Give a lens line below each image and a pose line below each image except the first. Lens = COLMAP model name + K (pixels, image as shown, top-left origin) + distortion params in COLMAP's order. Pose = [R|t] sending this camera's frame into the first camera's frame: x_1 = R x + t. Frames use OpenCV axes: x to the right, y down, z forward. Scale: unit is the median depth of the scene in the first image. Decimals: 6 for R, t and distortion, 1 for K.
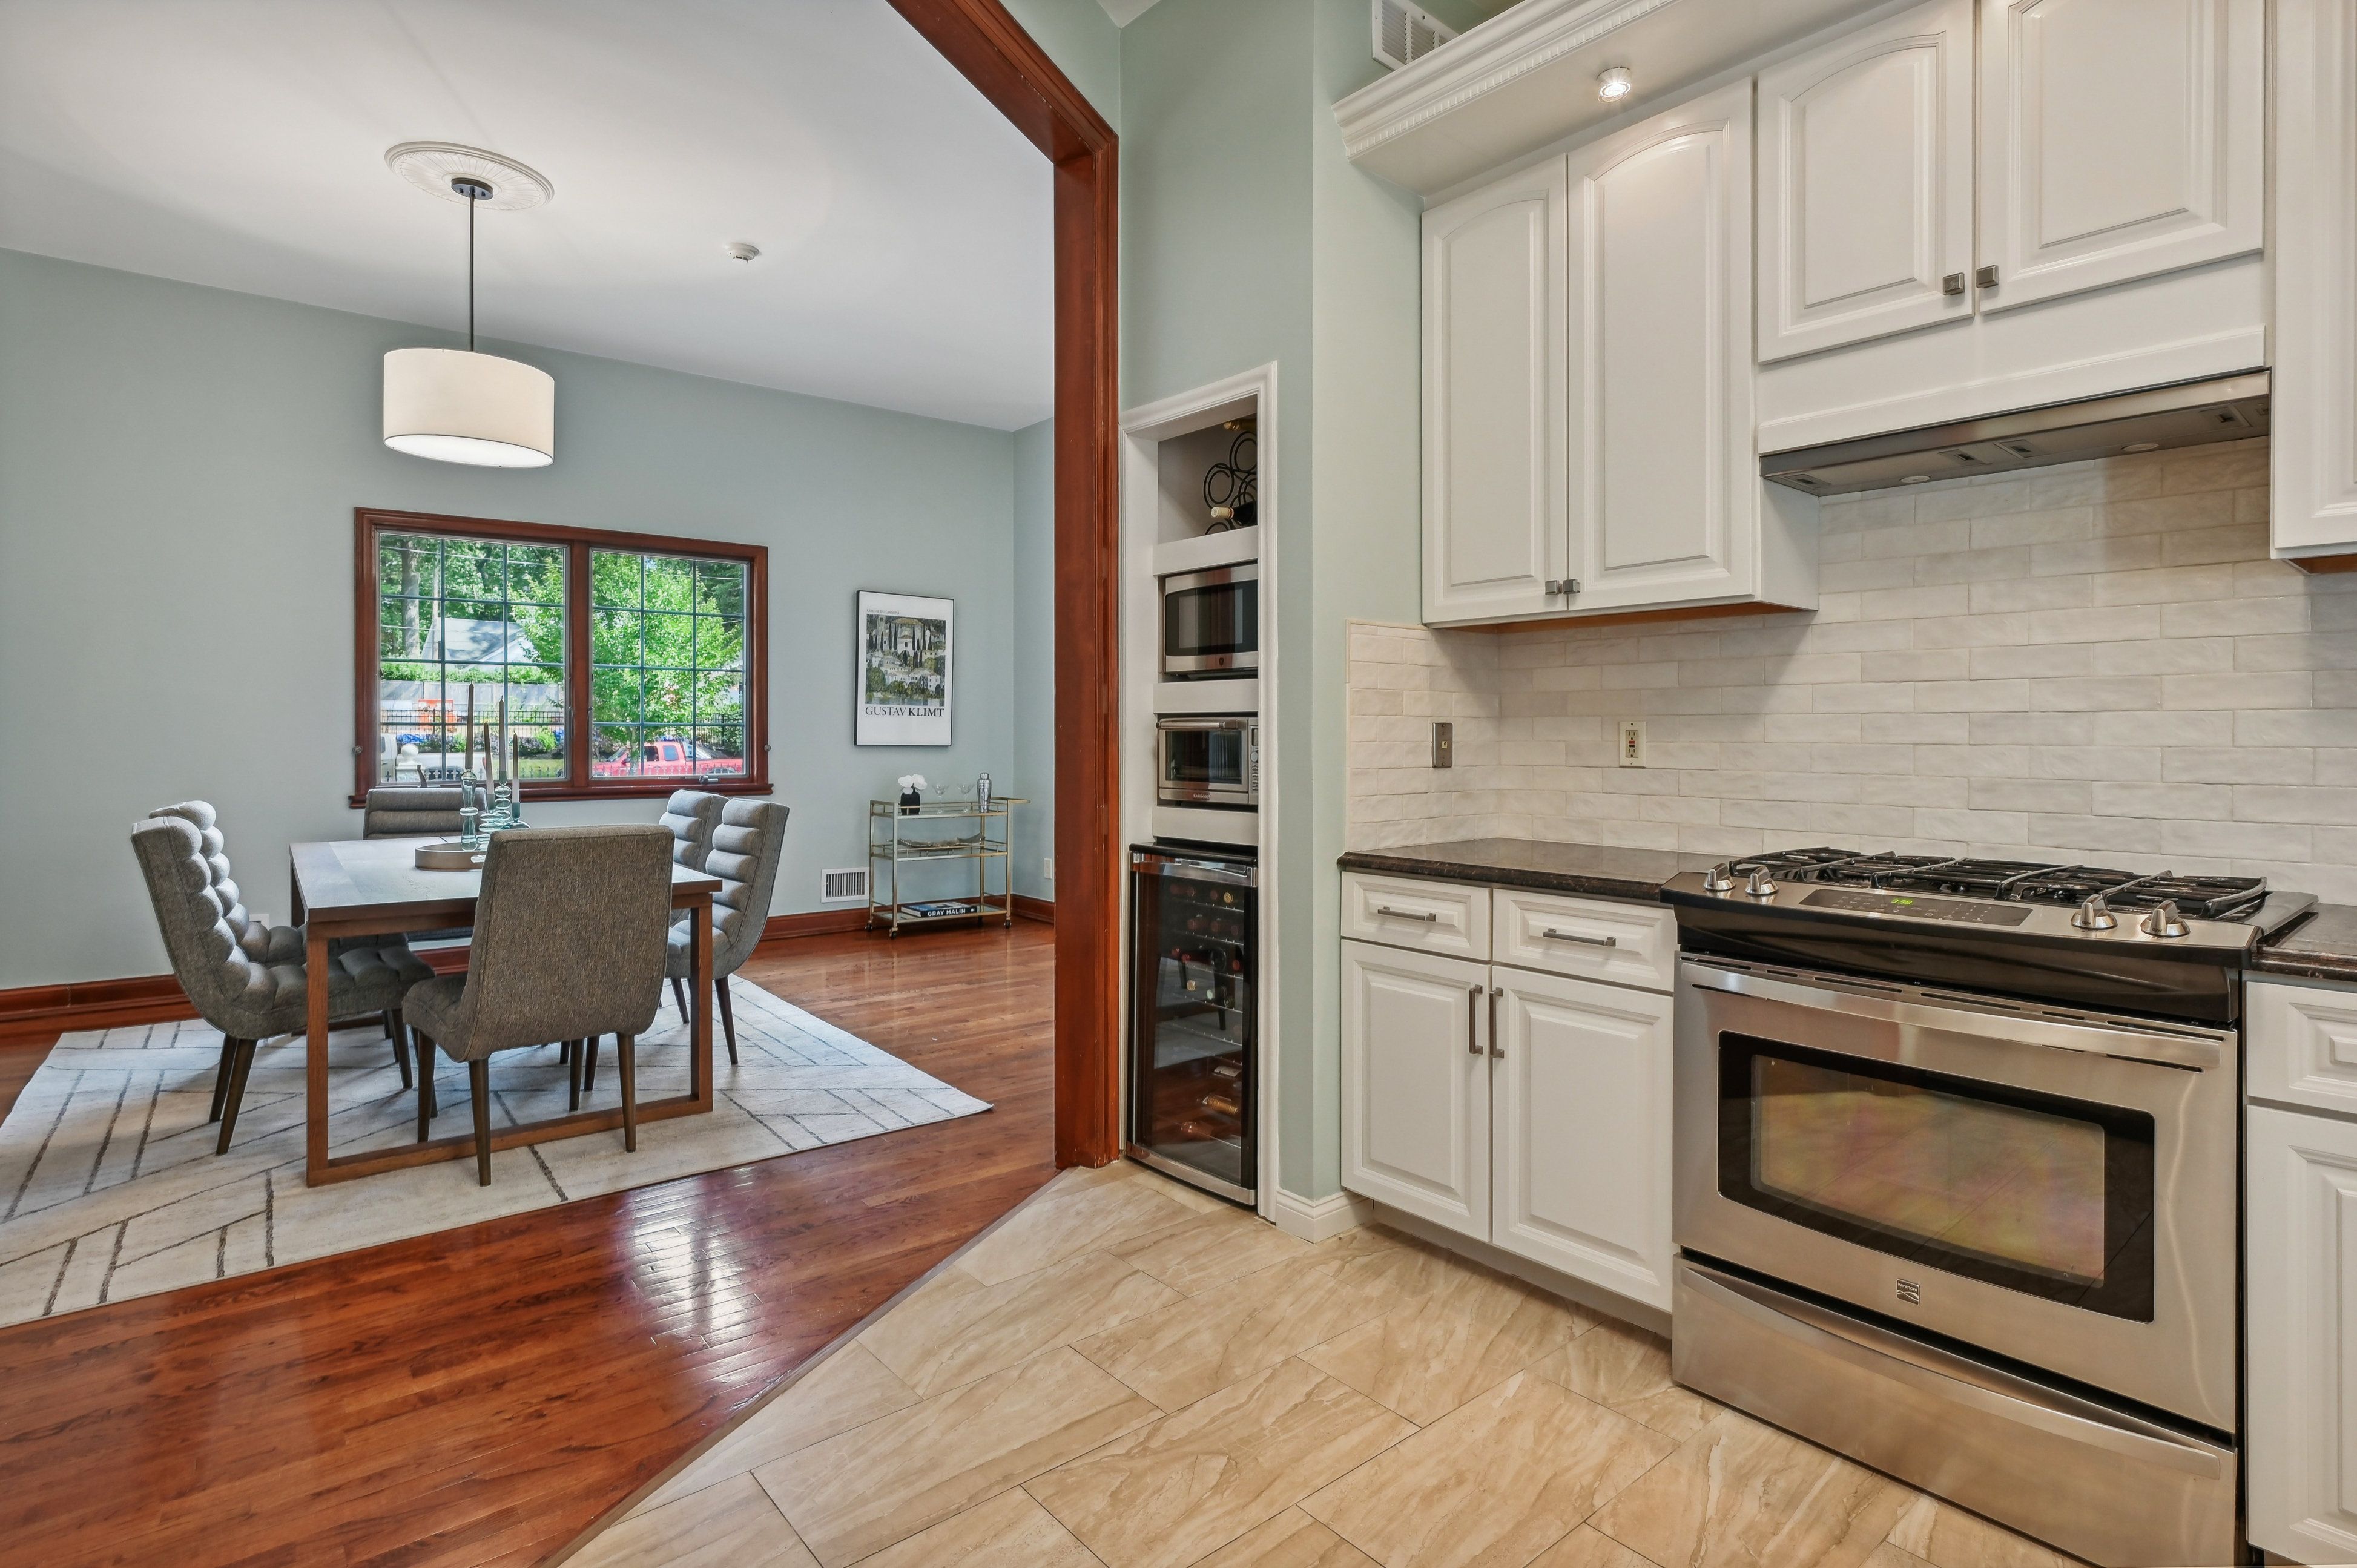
lens RADIAL K [[1165.2, 0, 1189.3], [0, 1165.2, 739.6], [0, 0, 1]] dist [0.002947, 0.001463]
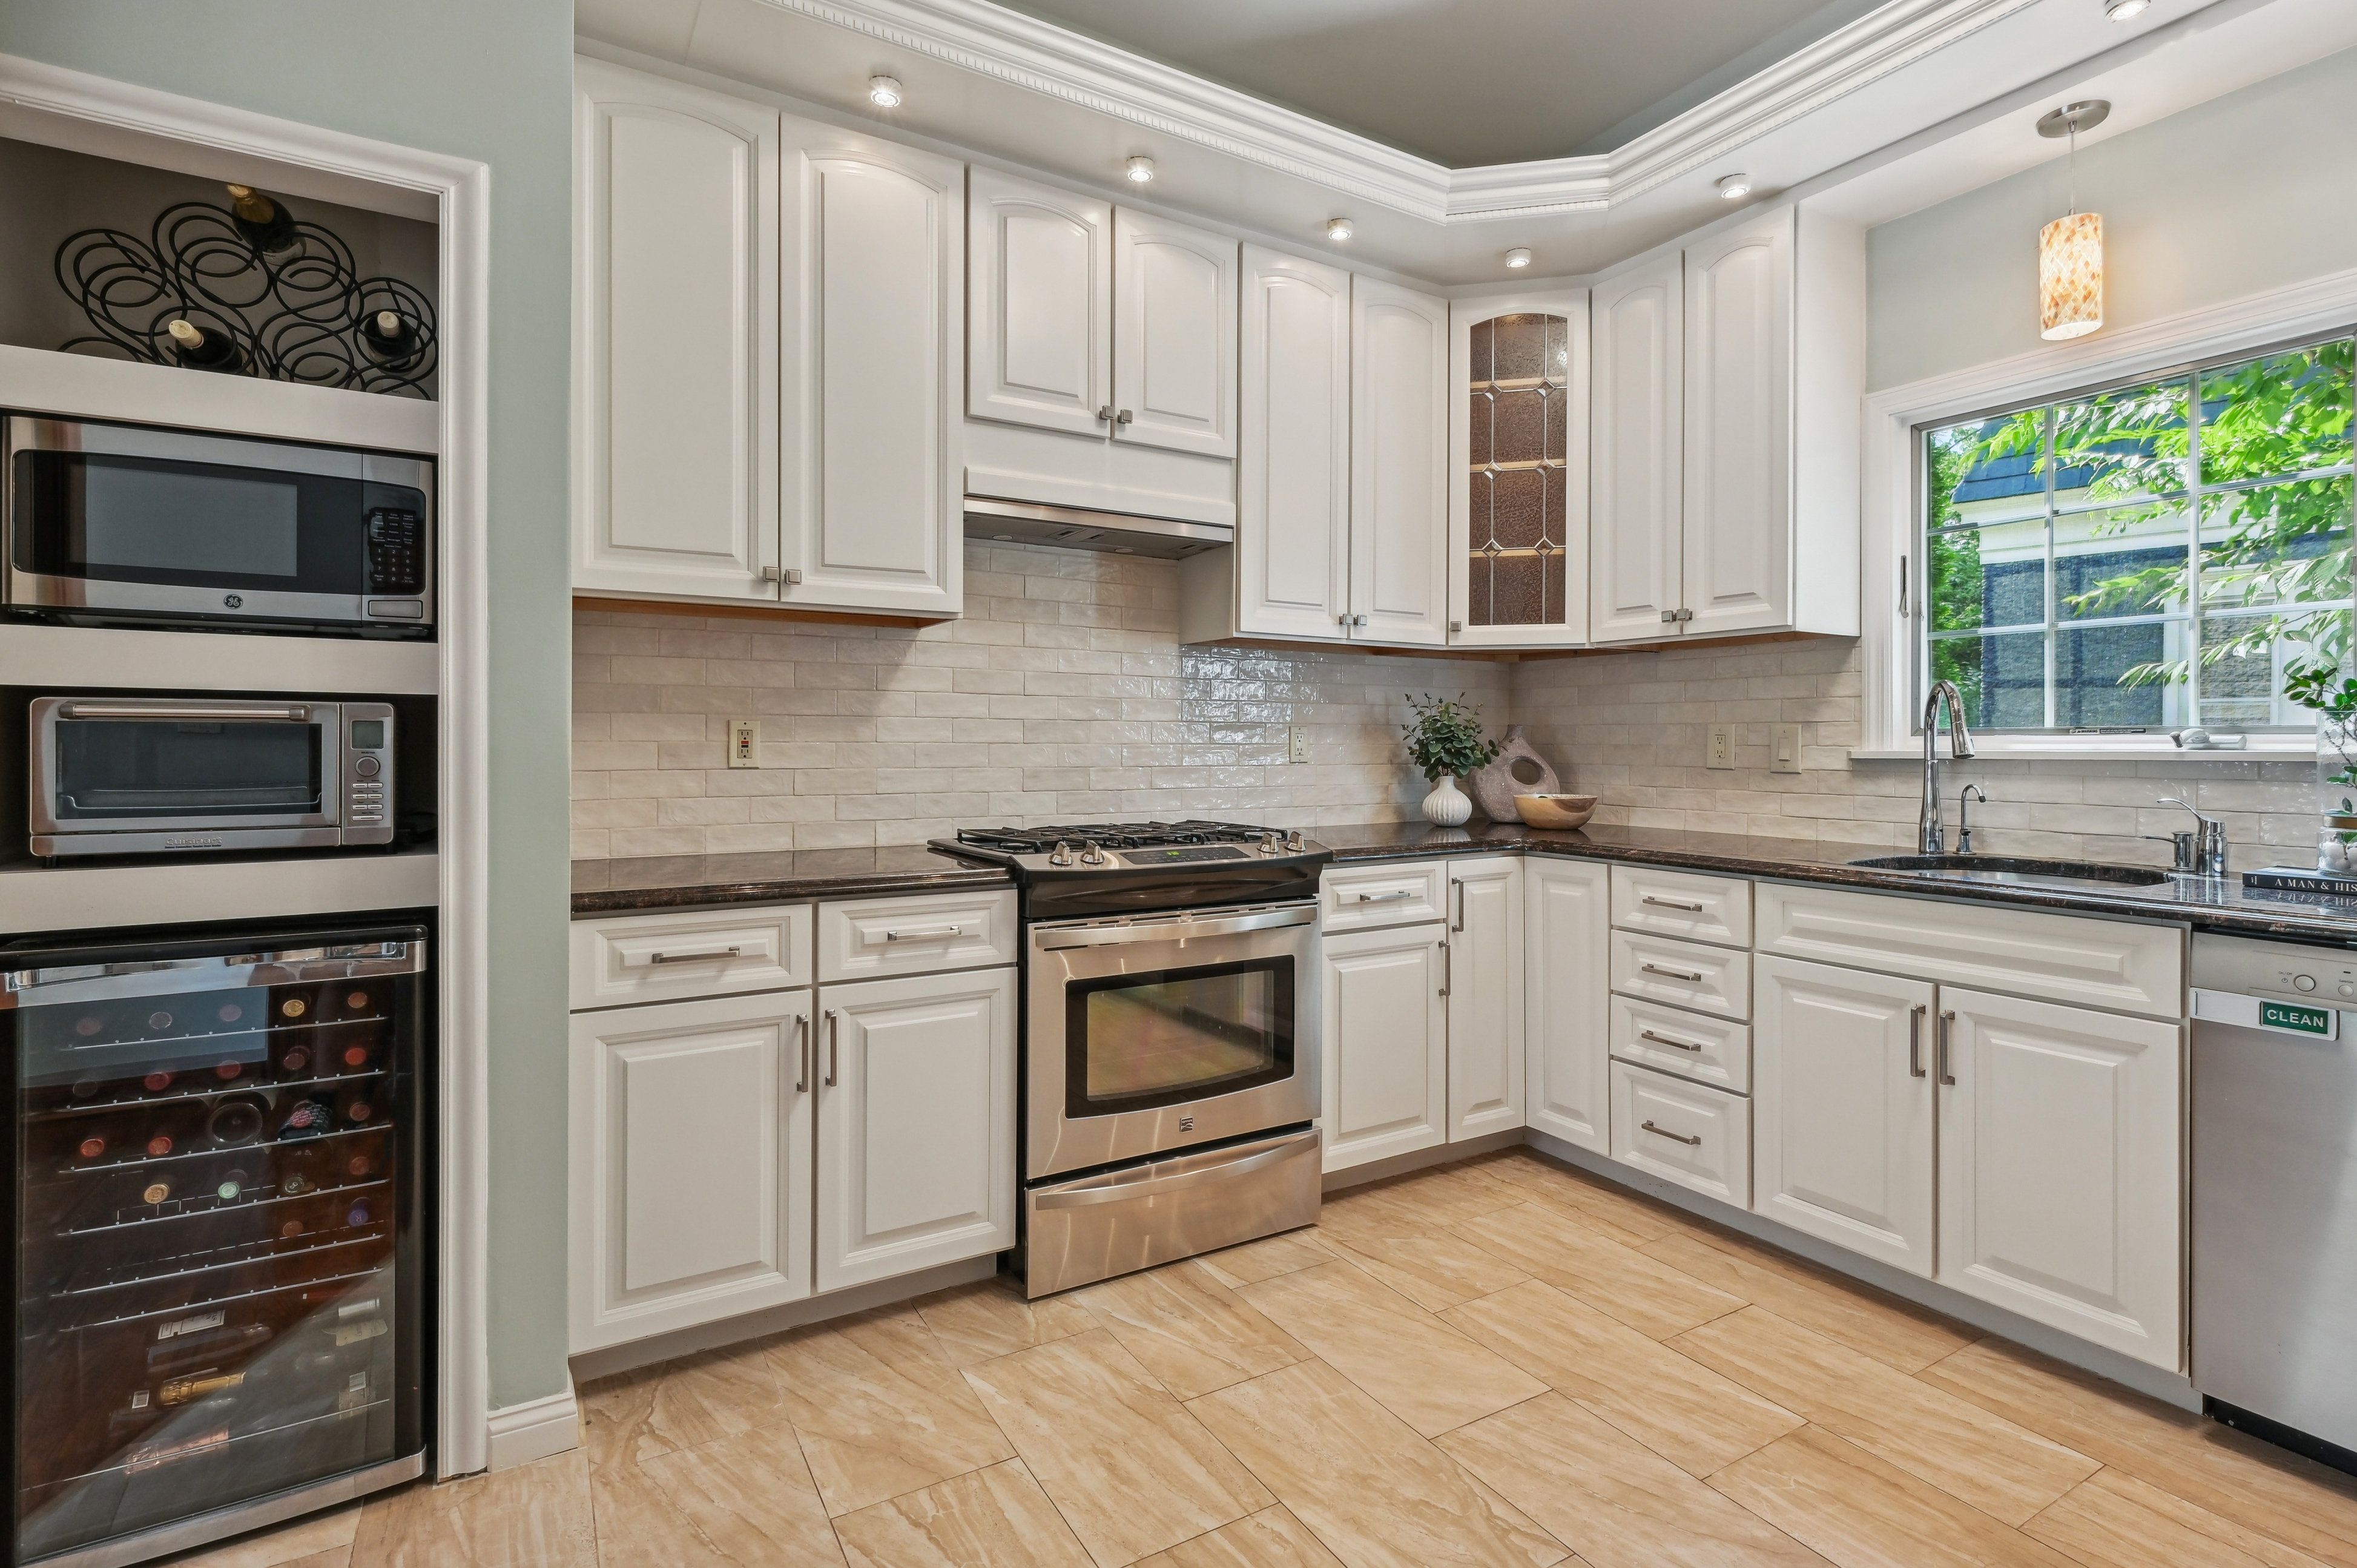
lens RADIAL K [[1152.6, 0, 1142.4], [0, 1152.6, 746.7], [0, 0, 1]] dist [-0.000189, 0.000324]
pose [[0.177270, -0.005703, 0.984146, -0.593332], [0.000737, 0.999984, 0.005662, 0.001018], [-0.984162, -0.000279, 0.177272, 0.609091]]
